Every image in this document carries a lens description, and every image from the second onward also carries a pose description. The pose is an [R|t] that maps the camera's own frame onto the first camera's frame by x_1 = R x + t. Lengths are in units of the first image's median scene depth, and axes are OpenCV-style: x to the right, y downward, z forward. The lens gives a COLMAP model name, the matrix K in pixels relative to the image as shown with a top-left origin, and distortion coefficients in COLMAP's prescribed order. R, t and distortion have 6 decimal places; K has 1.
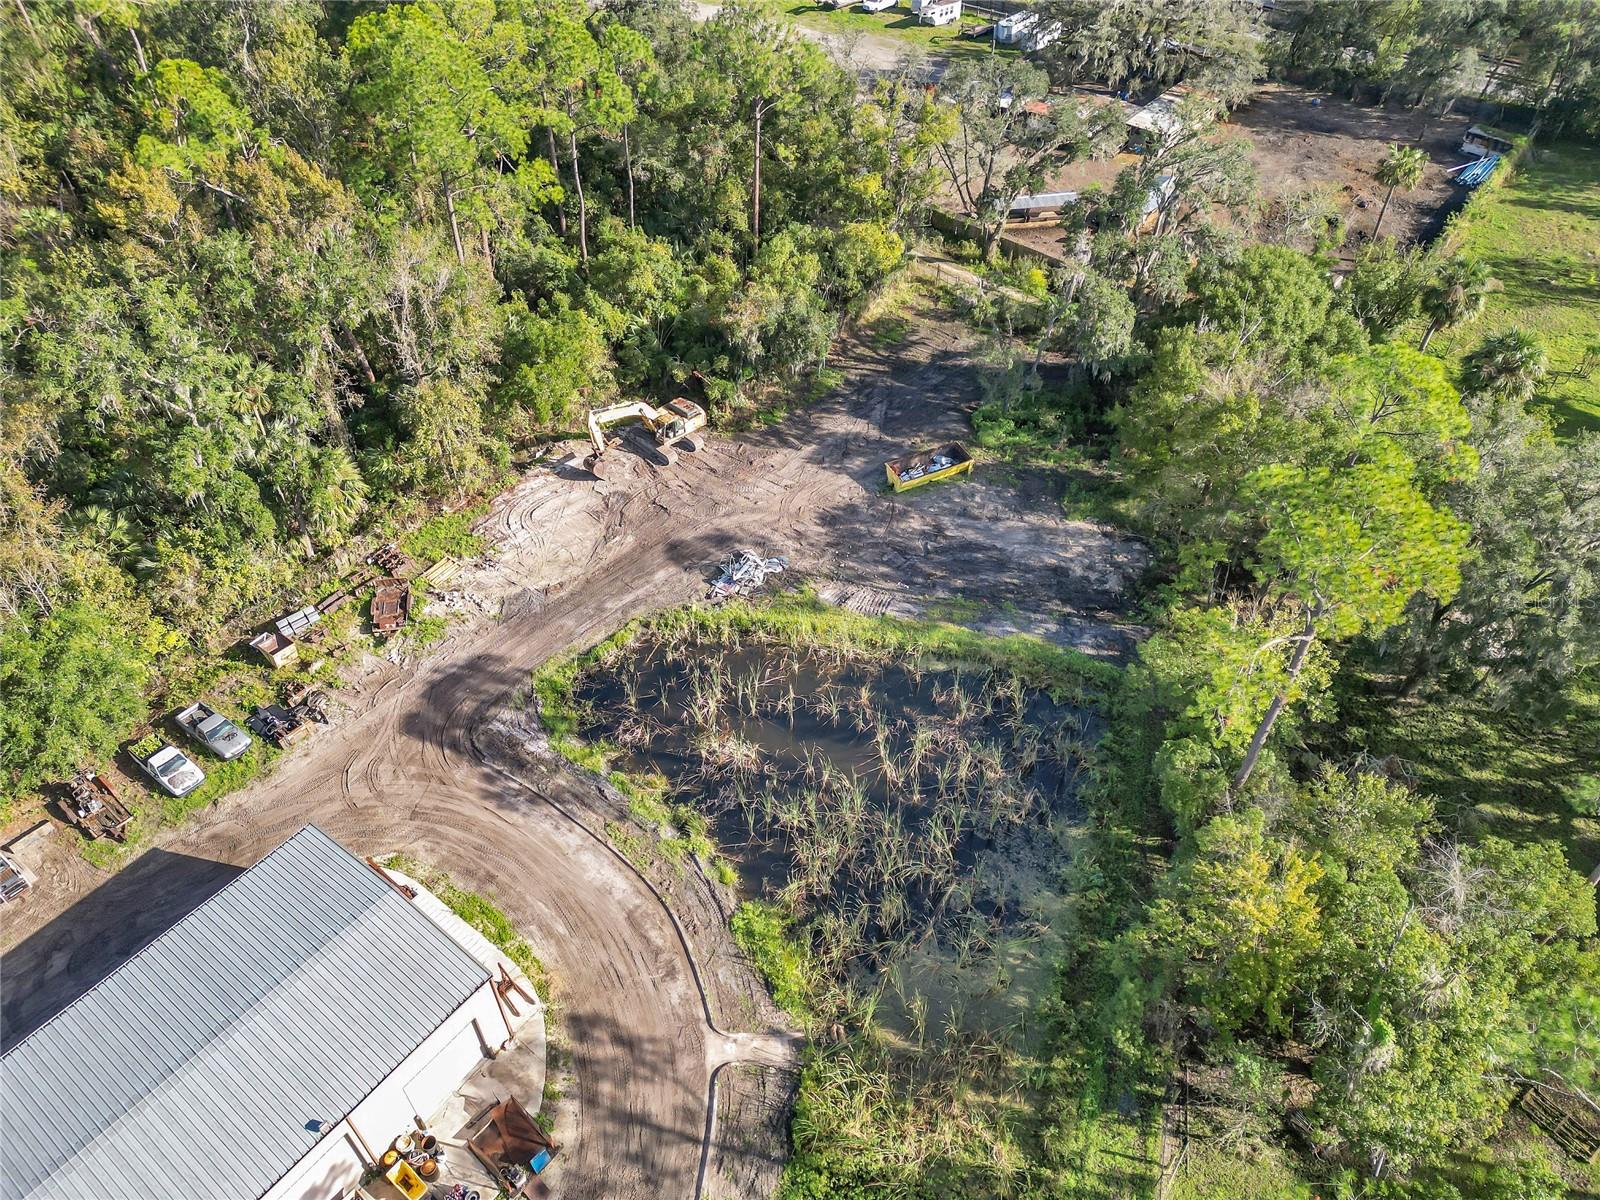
lens RADIAL K [[1108.5, 0, 800.0], [0, 1108.5, 600.0], [0, 0, 1]] dist [0.116787, -0.176804]
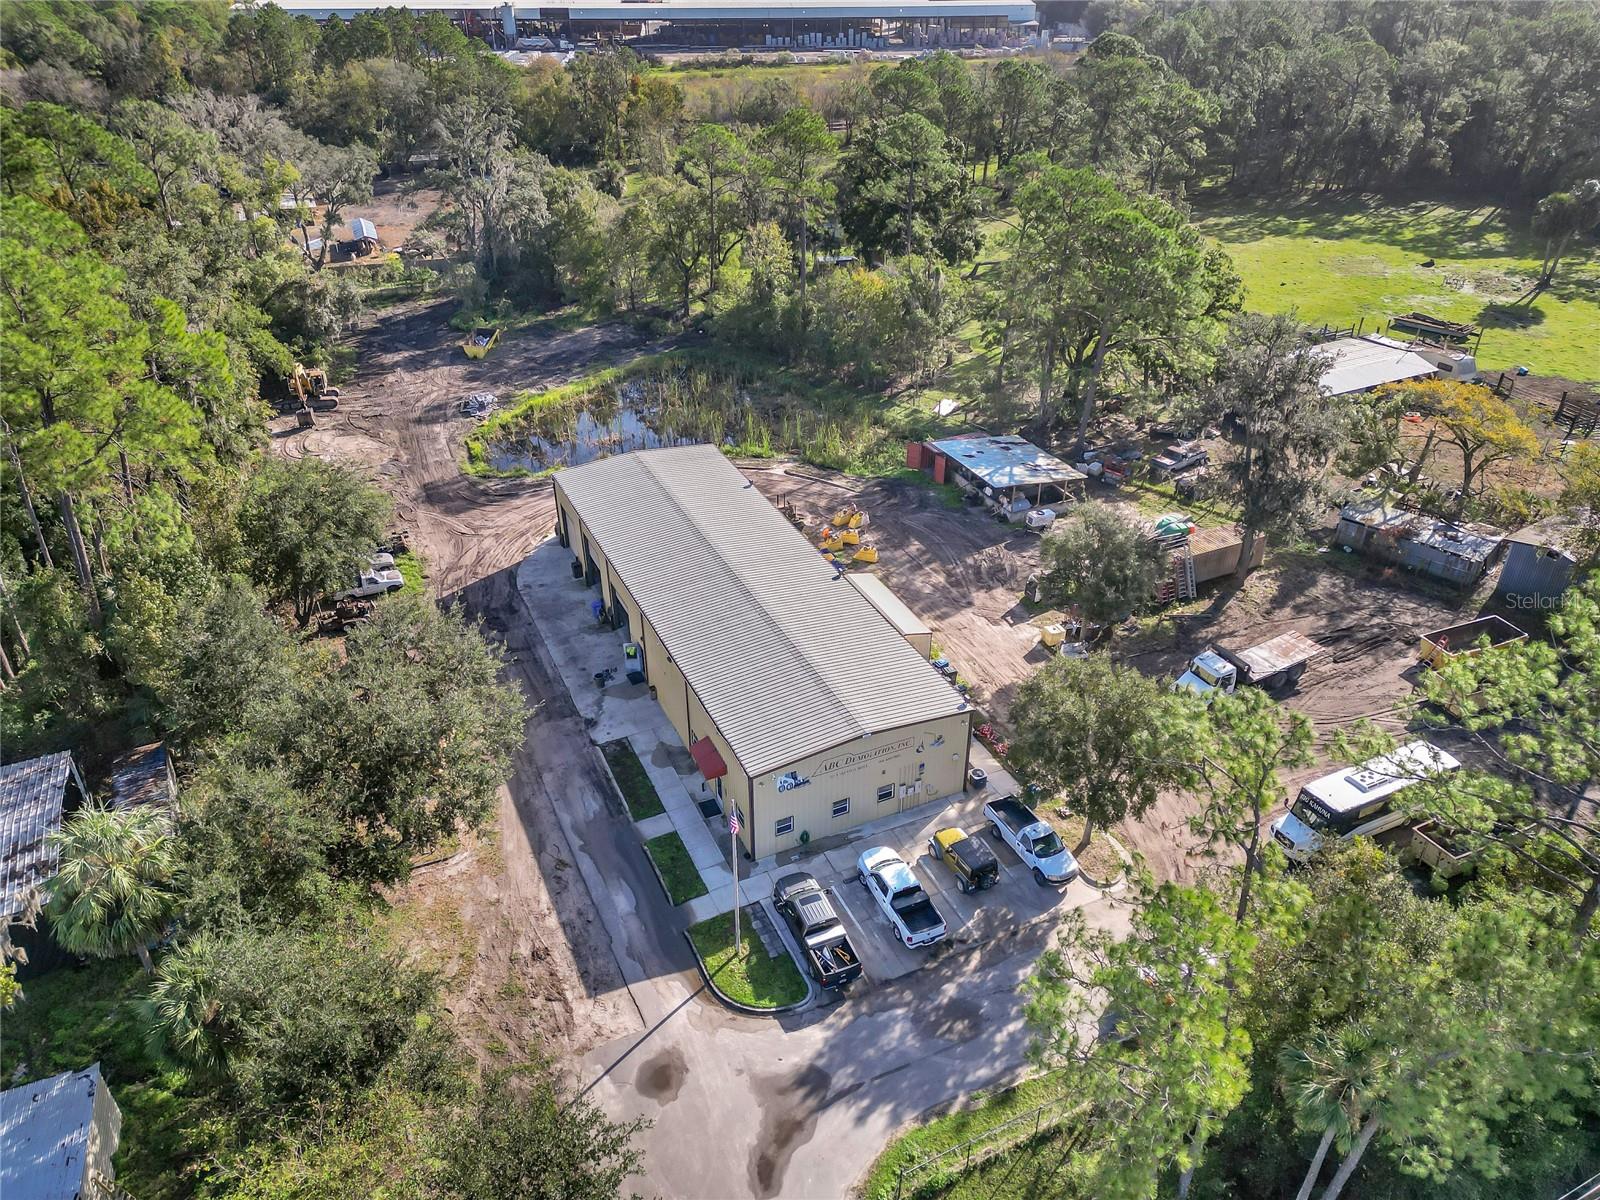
lens RADIAL K [[1108.5, 0, 800.0], [0, 1108.5, 600.0], [0, 0, 1]] dist [0.116787, -0.176804]
pose [[0.463441, -0.471011, 0.750581, -0.959523], [0.613212, 0.781930, 0.112060, 0.237608], [-0.639683, 0.408332, 0.651207, -0.090805]]
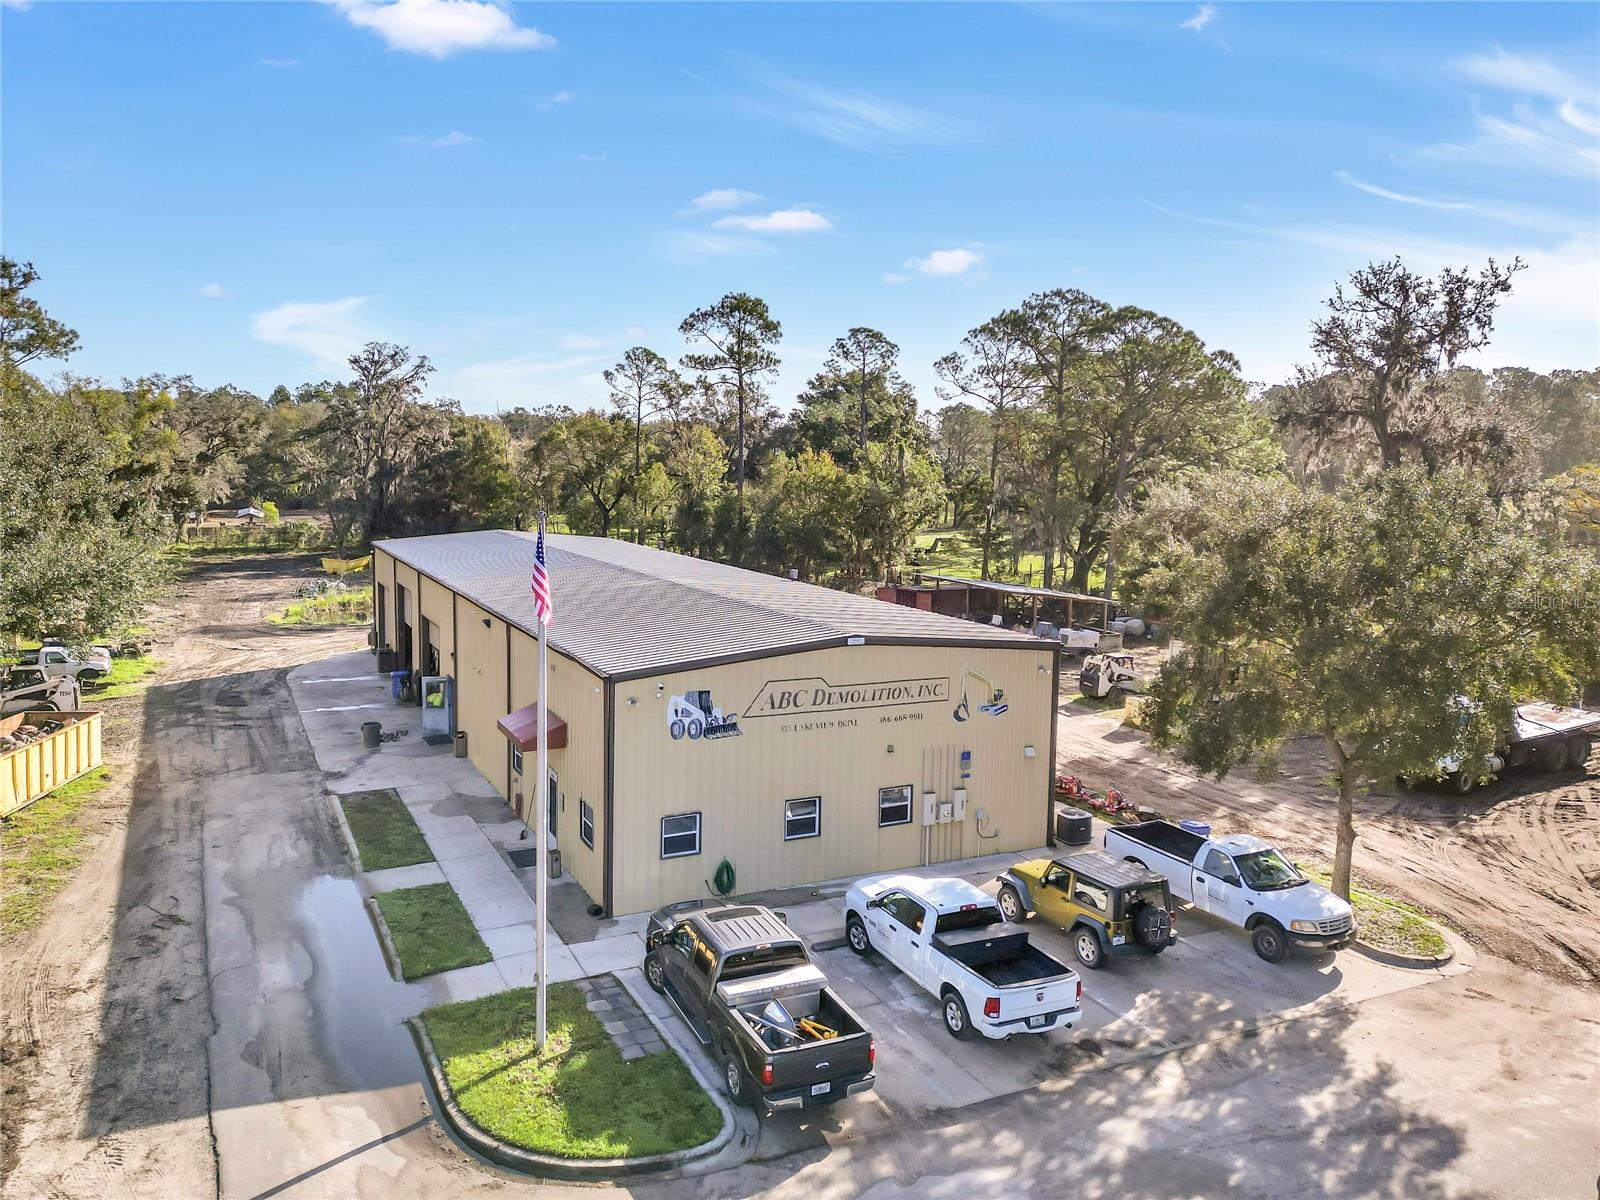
lens RADIAL K [[1124.5, 0, 749.3], [0, 1124.5, 596.1], [0, 0, 1]] dist [0.035407, -0.001825]
pose [[0.457255, -0.077844, 0.885922, -0.787382], [0.598689, 0.763577, -0.241910, 0.446117], [-0.657639, 0.641007, 0.395755, 0.225701]]
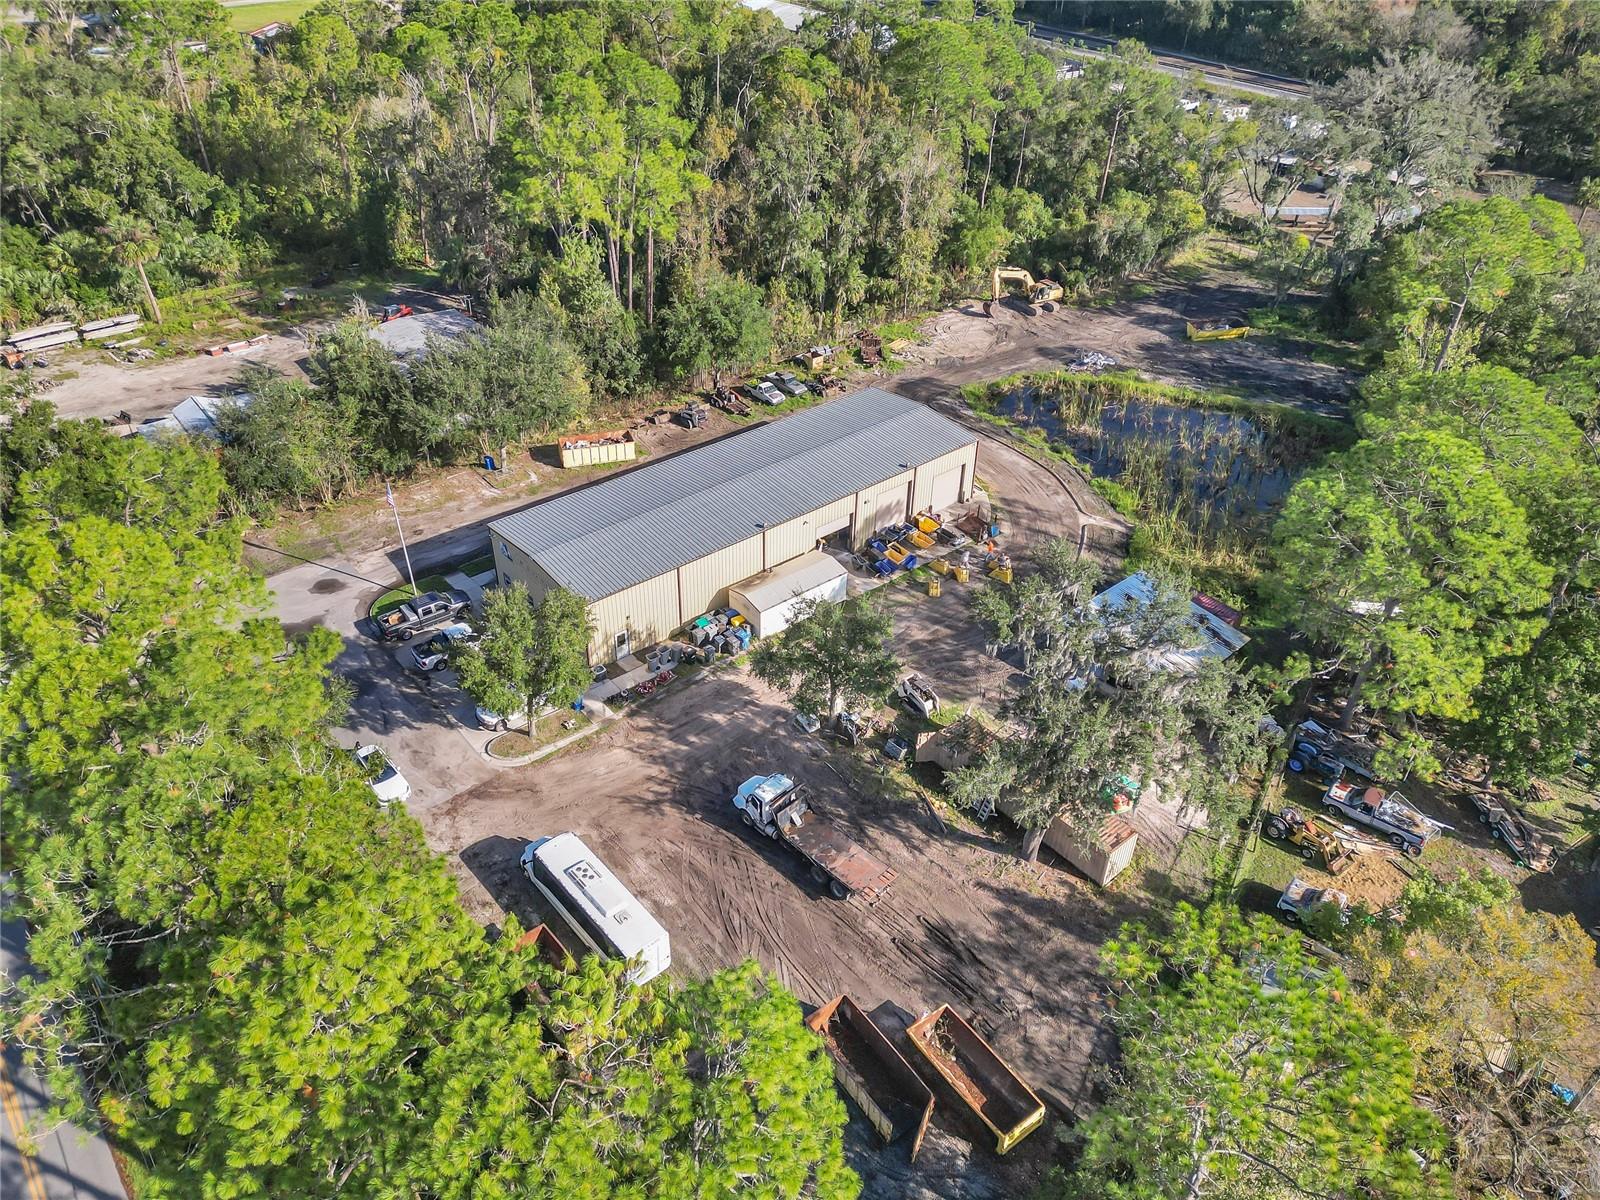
lens RADIAL K [[1108.5, 0, 800.0], [0, 1108.5, 600.0], [0, 0, 1]] dist [0.116787, -0.176804]
pose [[0.976299, 0.134146, -0.169839, -0.122152], [-0.156438, 0.979686, -0.125471, 0.507703], [0.149558, 0.149066, 0.977452, -0.490769]]
